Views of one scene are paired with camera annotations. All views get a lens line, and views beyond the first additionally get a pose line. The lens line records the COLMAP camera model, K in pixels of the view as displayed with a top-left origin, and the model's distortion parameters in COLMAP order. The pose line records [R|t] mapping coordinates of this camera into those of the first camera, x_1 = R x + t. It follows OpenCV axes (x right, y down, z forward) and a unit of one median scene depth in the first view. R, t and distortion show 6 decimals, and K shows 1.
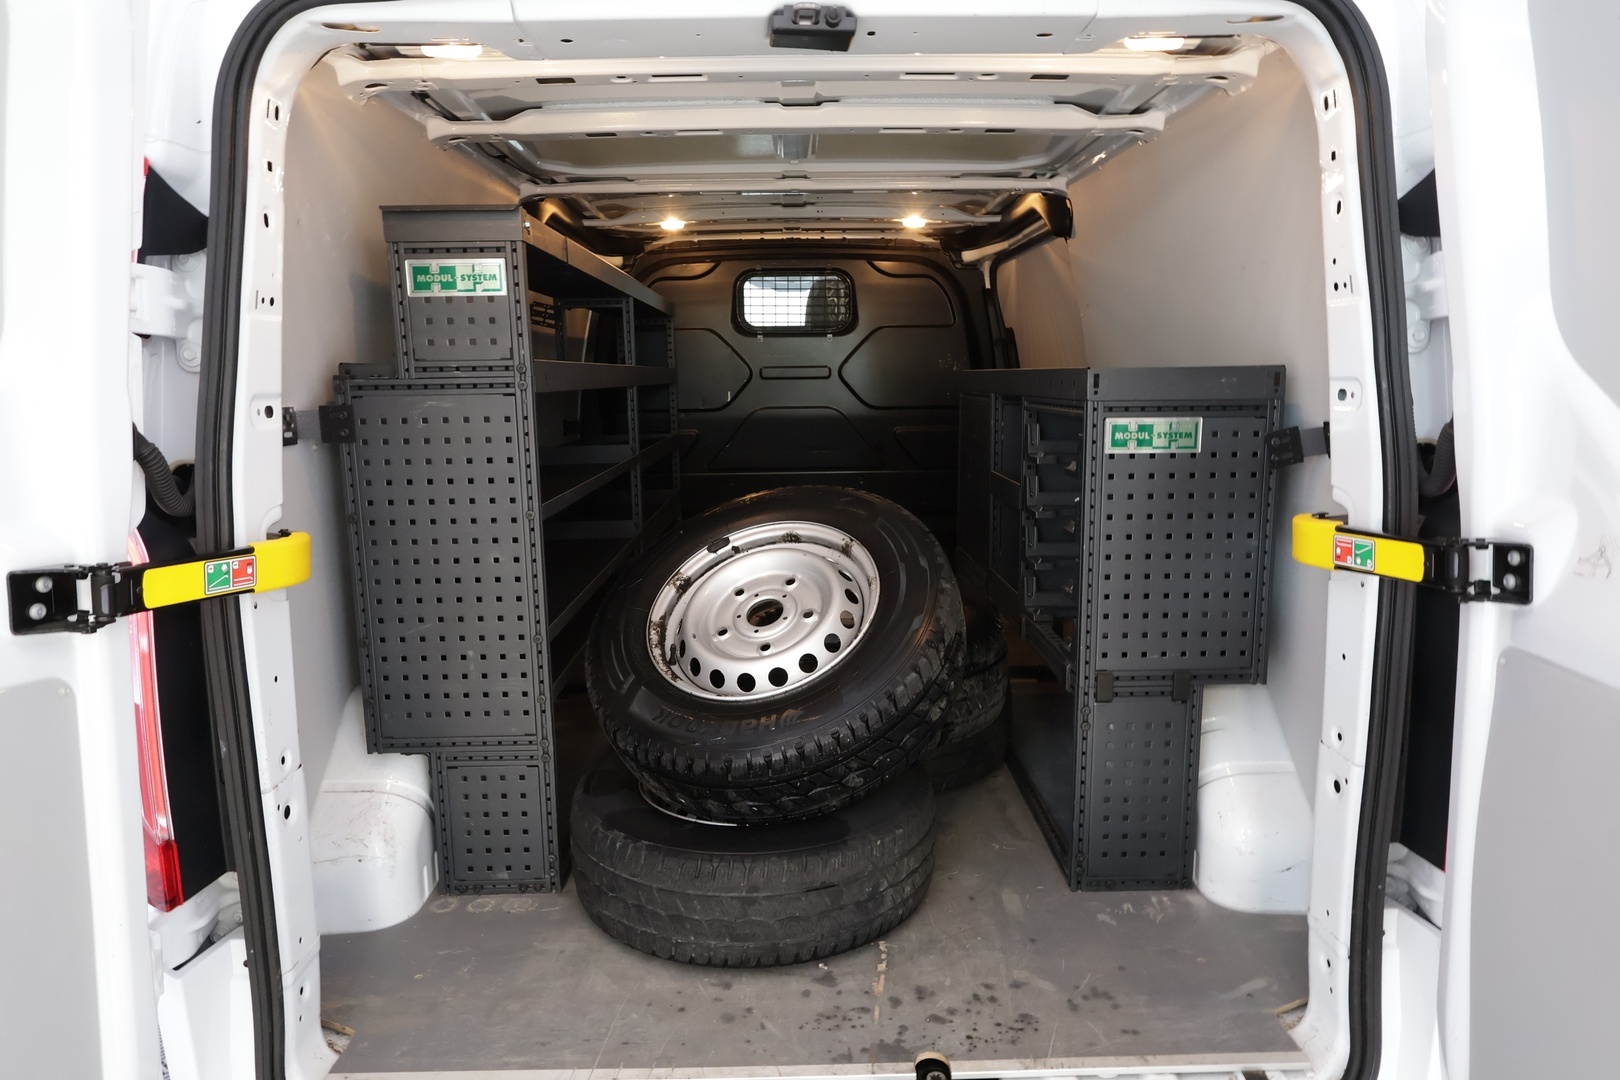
lens RADIAL K [[1022.5, 0, 810.0], [0, 1022.5, 540.0], [0, 0, 1]] dist [0.002975, 0.001390]
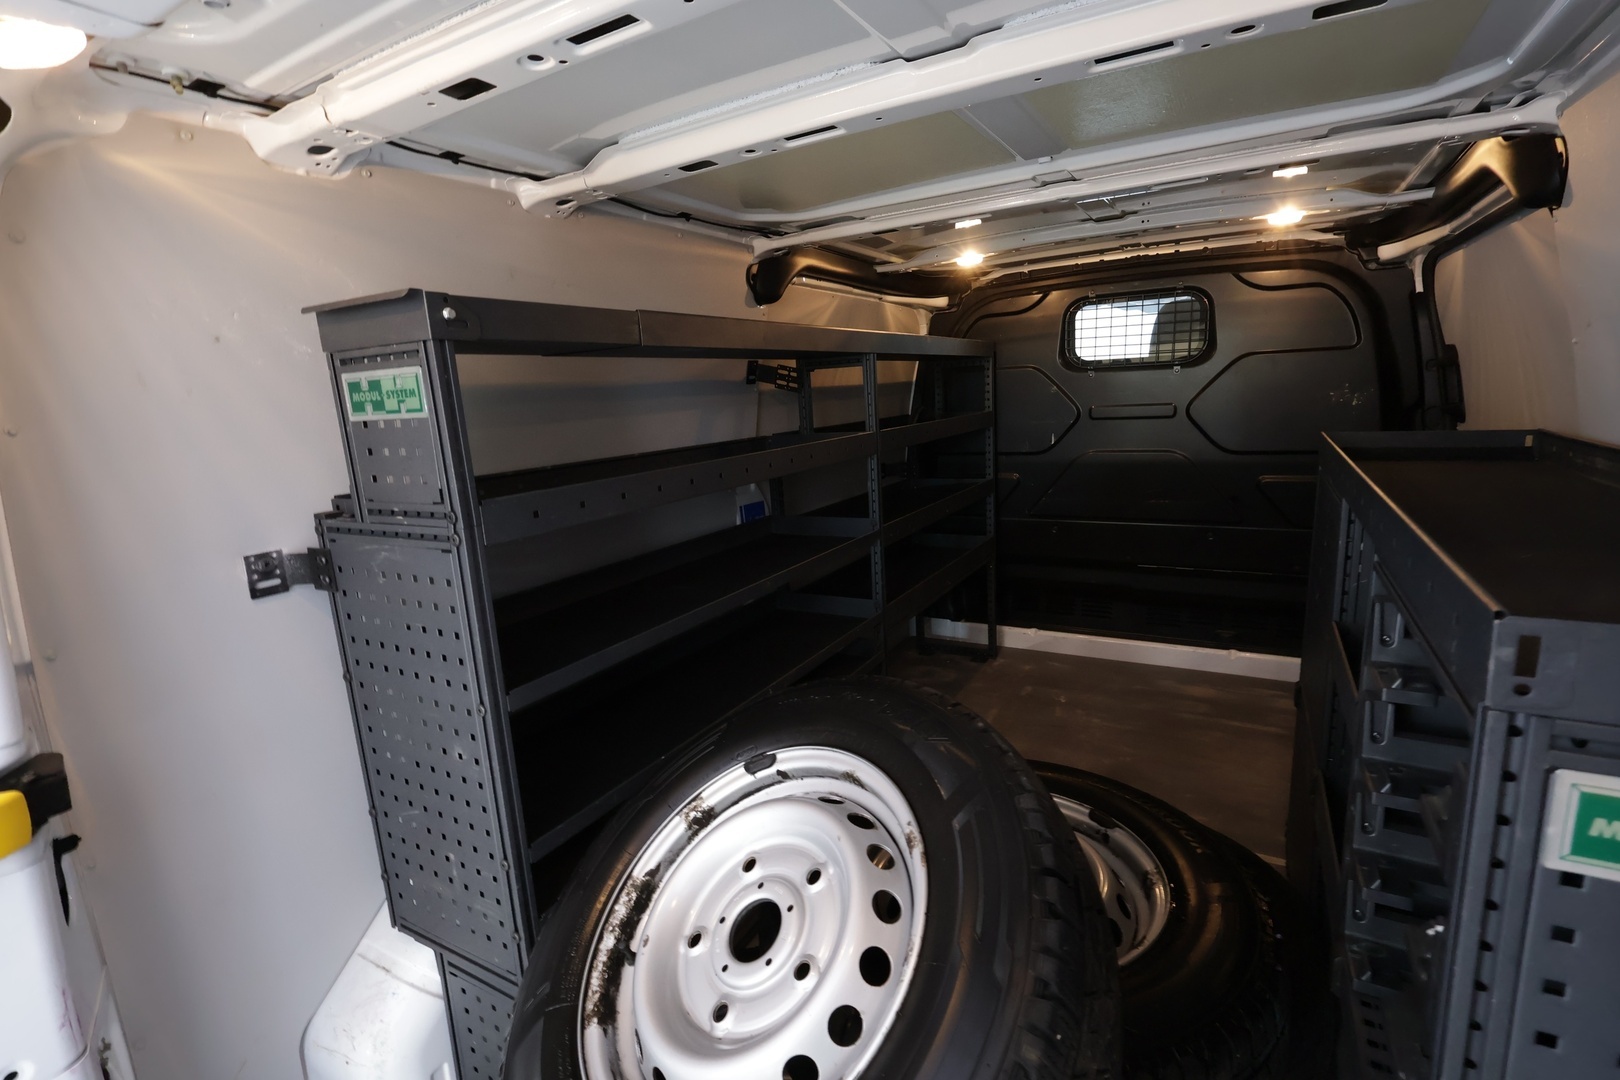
lens RADIAL K [[754.7, 0, 810.0], [0, 754.7, 540.0], [0, 0, 1]] dist [0.000686, 0.000048]
pose [[0.855596, 0.070127, -0.512872, 0.119238], [-0.040361, 0.996802, 0.068966, -0.115624], [0.516069, -0.038307, 0.855690, 0.393847]]
